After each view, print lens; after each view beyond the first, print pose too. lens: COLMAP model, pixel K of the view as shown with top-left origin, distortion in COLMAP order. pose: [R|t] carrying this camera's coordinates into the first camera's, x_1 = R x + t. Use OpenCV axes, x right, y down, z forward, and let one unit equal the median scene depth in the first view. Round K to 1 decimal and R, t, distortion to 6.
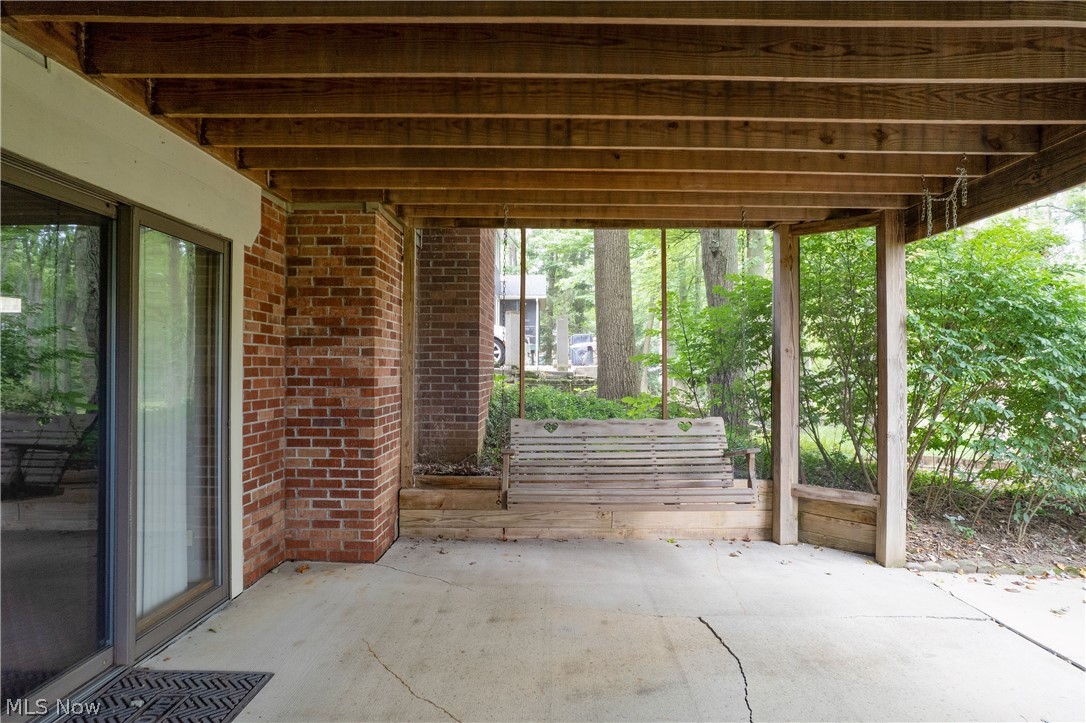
lens RADIAL K [[689.4, 0, 543.0], [0, 689.4, 361.5], [0, 0, 1]] dist [-0.090287, 0.093583]
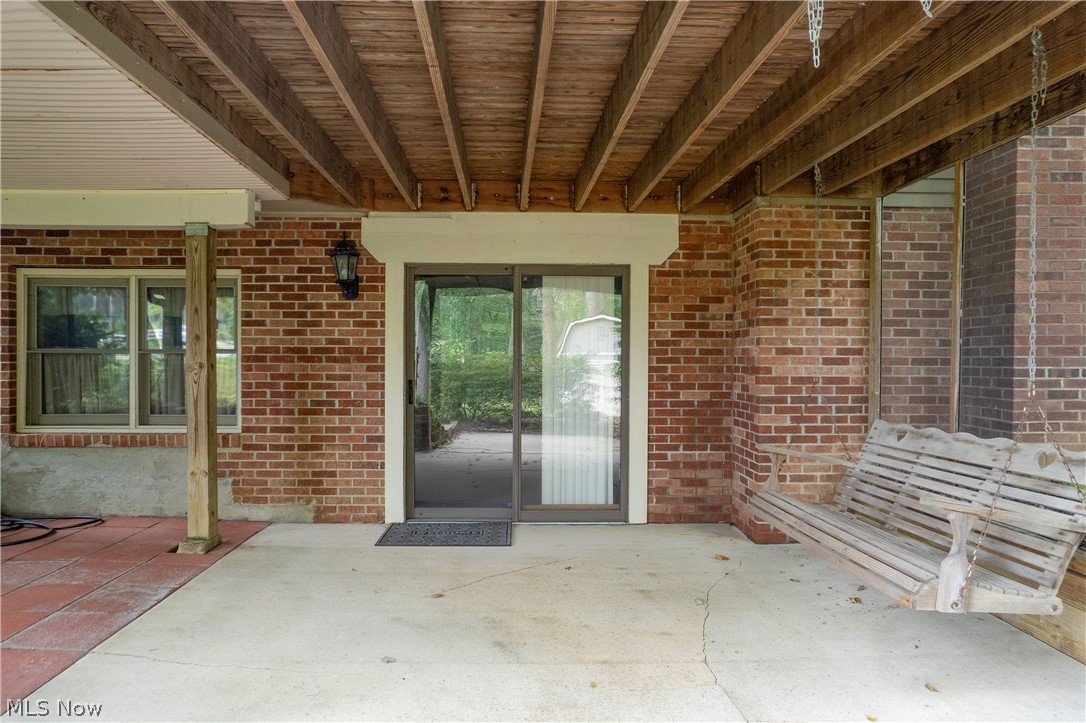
lens RADIAL K [[689.4, 0, 543.0], [0, 689.4, 361.5], [0, 0, 1]] dist [-0.090287, 0.093583]
pose [[0.055170, -0.000204, -0.998477, 0.995990], [0.005581, 0.999984, 0.000104, 0.019517], [0.998461, -0.005578, 0.055170, 0.797014]]
